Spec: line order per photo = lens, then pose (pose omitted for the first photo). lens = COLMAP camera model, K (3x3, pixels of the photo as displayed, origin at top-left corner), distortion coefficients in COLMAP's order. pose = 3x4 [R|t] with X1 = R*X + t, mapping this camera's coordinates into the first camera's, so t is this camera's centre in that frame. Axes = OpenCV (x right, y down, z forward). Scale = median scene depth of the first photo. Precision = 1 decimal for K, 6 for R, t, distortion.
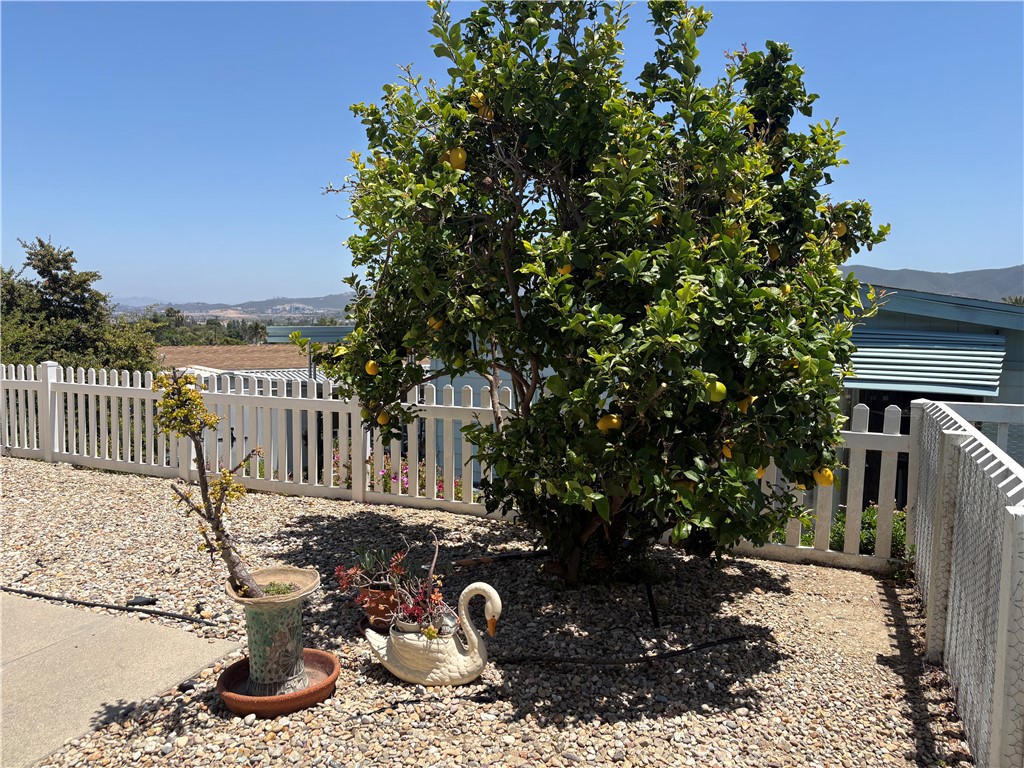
lens RADIAL K [[771.9, 0, 515.1], [0, 771.9, 390.6], [0, 0, 1]] dist [0.022523, -0.015813]
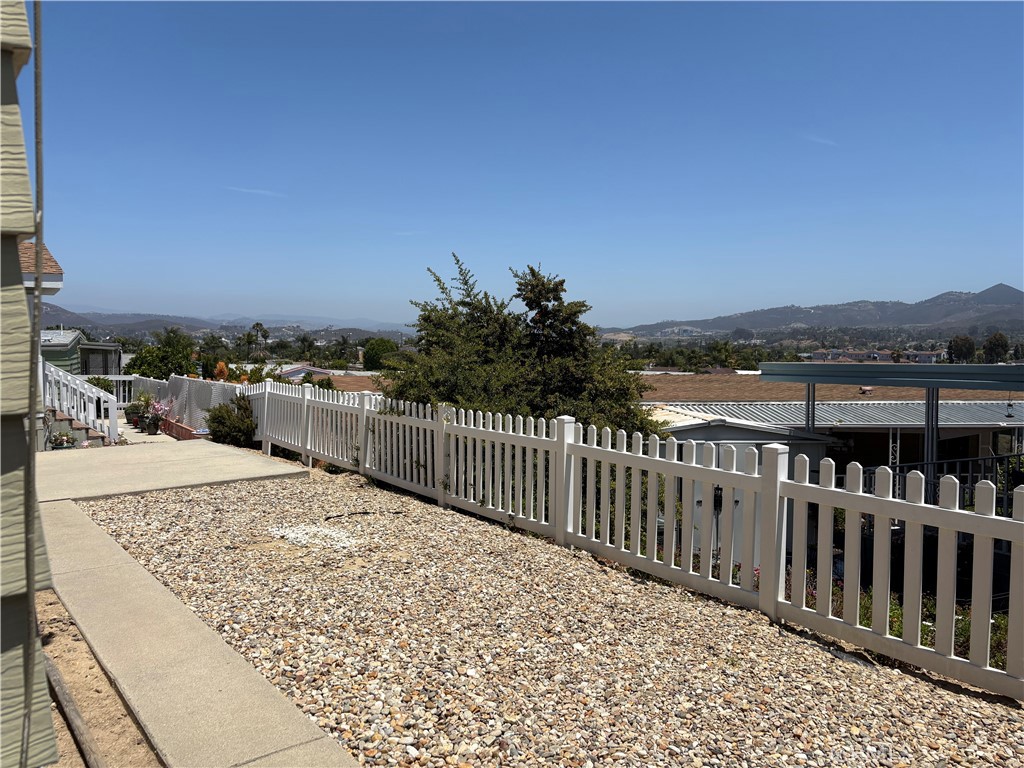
lens RADIAL K [[771.9, 0, 510.2], [0, 771.9, 382.2], [0, 0, 1]] dist [0.022523, -0.015813]
pose [[0.880264, 0.020277, -0.474051, -0.206495], [-0.038809, 0.998816, -0.029340, -0.034961], [0.472895, 0.044224, 0.880008, 0.207345]]
